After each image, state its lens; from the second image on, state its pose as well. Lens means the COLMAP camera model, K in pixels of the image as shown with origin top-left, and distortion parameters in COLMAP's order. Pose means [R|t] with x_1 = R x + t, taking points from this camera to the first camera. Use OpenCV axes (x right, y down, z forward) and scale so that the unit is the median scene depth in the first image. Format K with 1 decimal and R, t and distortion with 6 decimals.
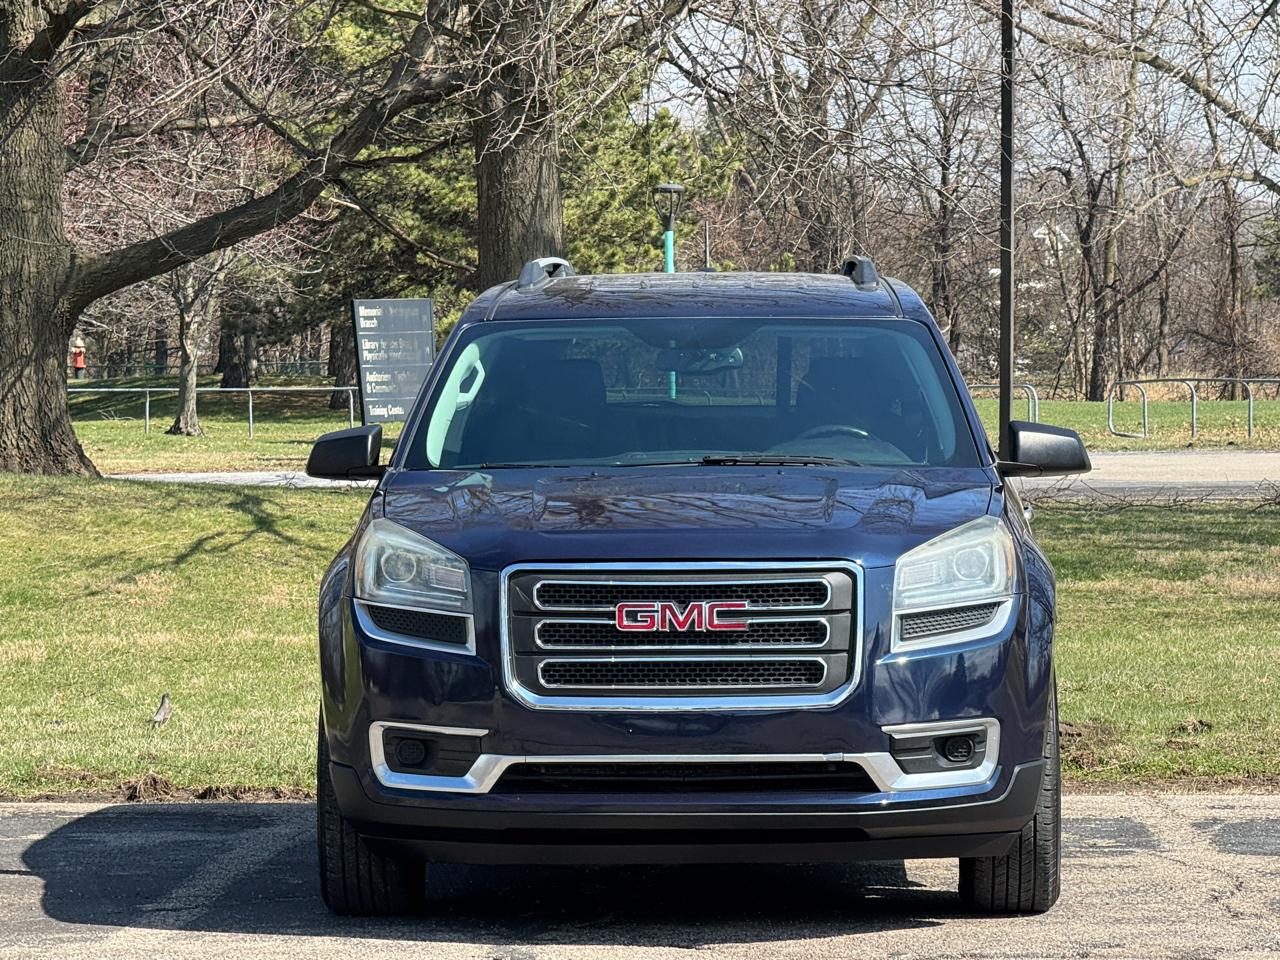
lens RADIAL K [[5551.0, 0, 645.3], [0, 5551.0, 483.8], [0, 0, 1]] dist [0.318324, 0.000000]
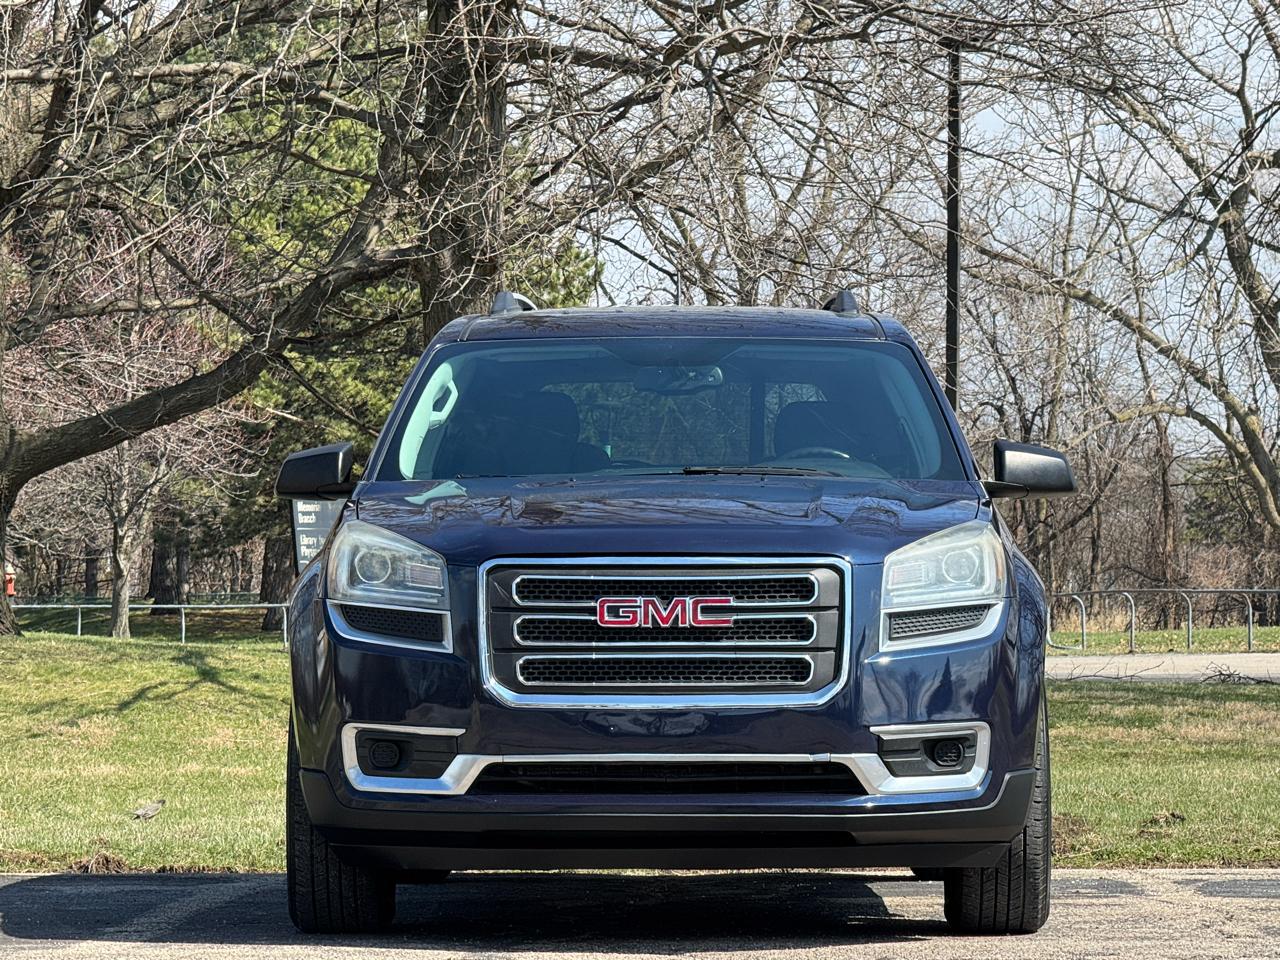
lens RADIAL K [[5551.0, 0, 636.3], [0, 5551.0, 476.0], [0, 0, 1]] dist [0.318324, 0.000000]
pose [[0.999922, 0.005565, 0.011199, -0.009283], [-0.005034, 0.998884, -0.046958, 0.044868], [-0.011448, 0.046898, 0.998834, 0.026289]]
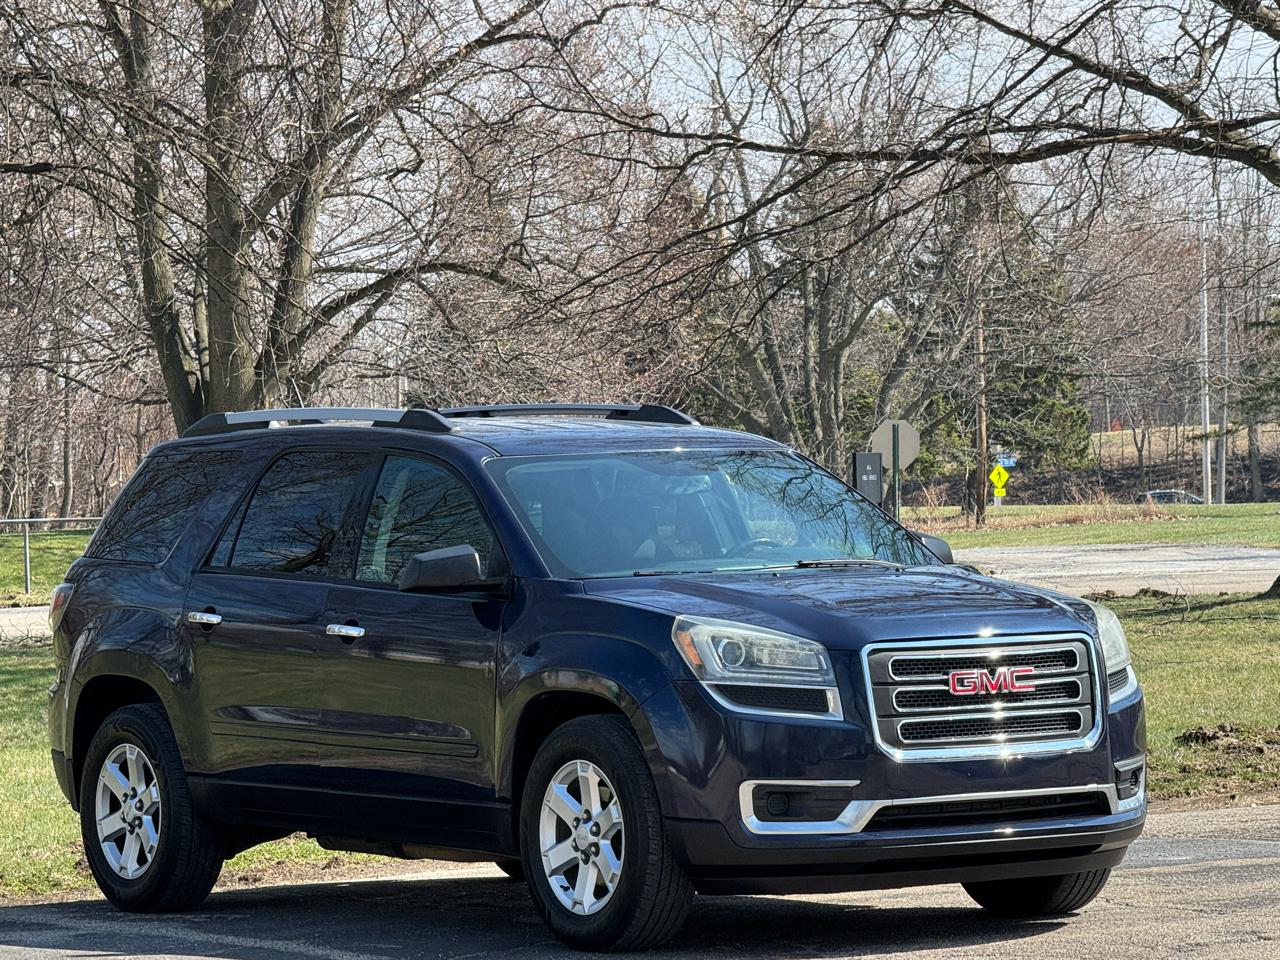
lens RADIAL K [[5551.0, 0, 640.3], [0, 5551.0, 479.3], [0, 0, 1]] dist [0.318324, 0.000000]
pose [[0.806673, -0.015739, 0.590788, -0.777277], [0.037820, 0.998971, -0.025026, 0.006778], [-0.589786, 0.042531, 0.806439, 0.038609]]
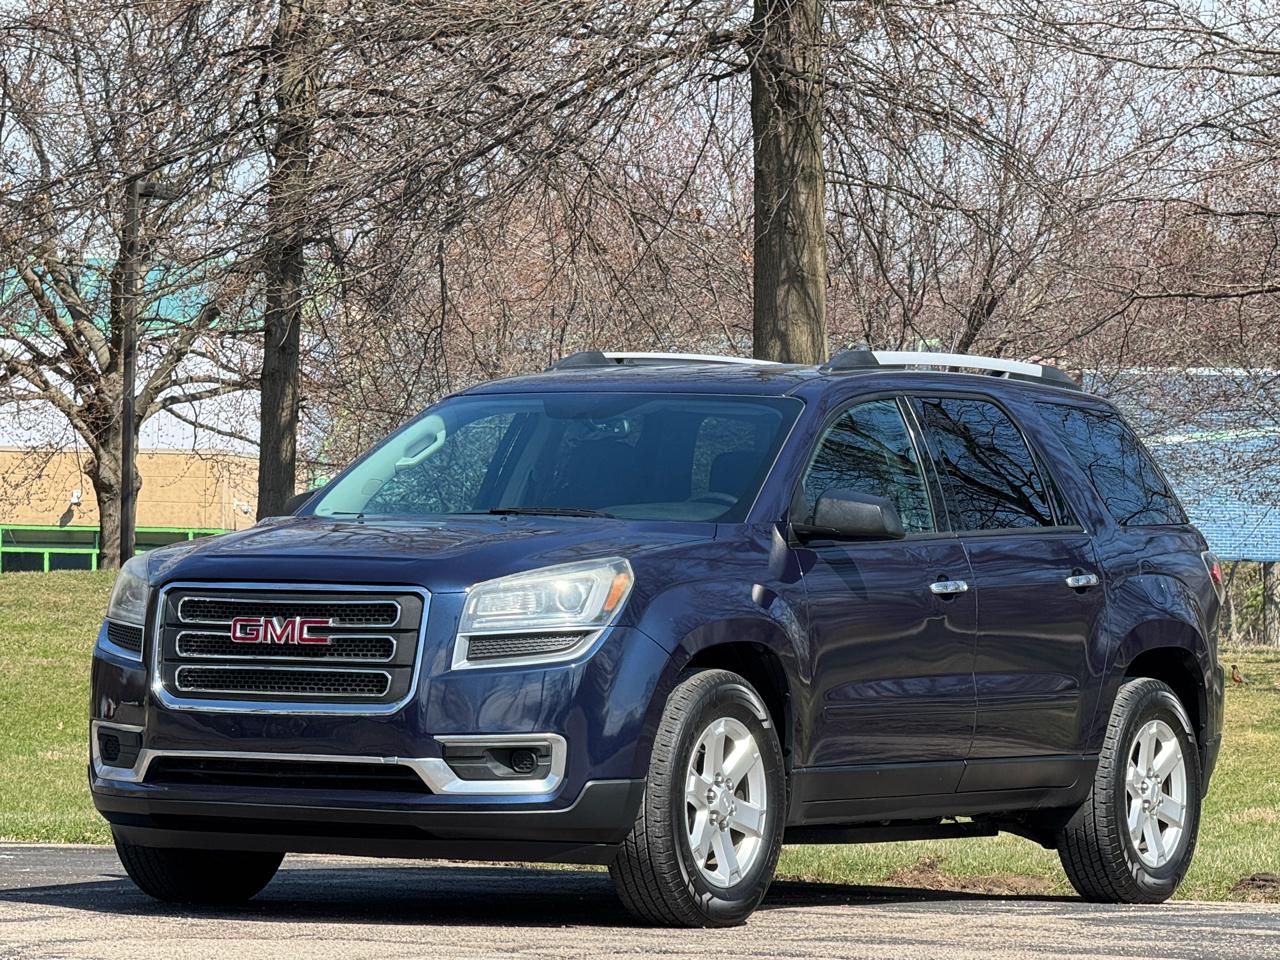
lens RADIAL K [[5551.0, 0, 639.6], [0, 5551.0, 480.5], [0, 0, 1]] dist [0.318324, 0.000000]
pose [[0.887716, 0.015689, -0.460123, 0.578768], [-0.039515, 0.998328, -0.042196, 0.037459], [0.458692, 0.055640, 0.886852, 0.029937]]
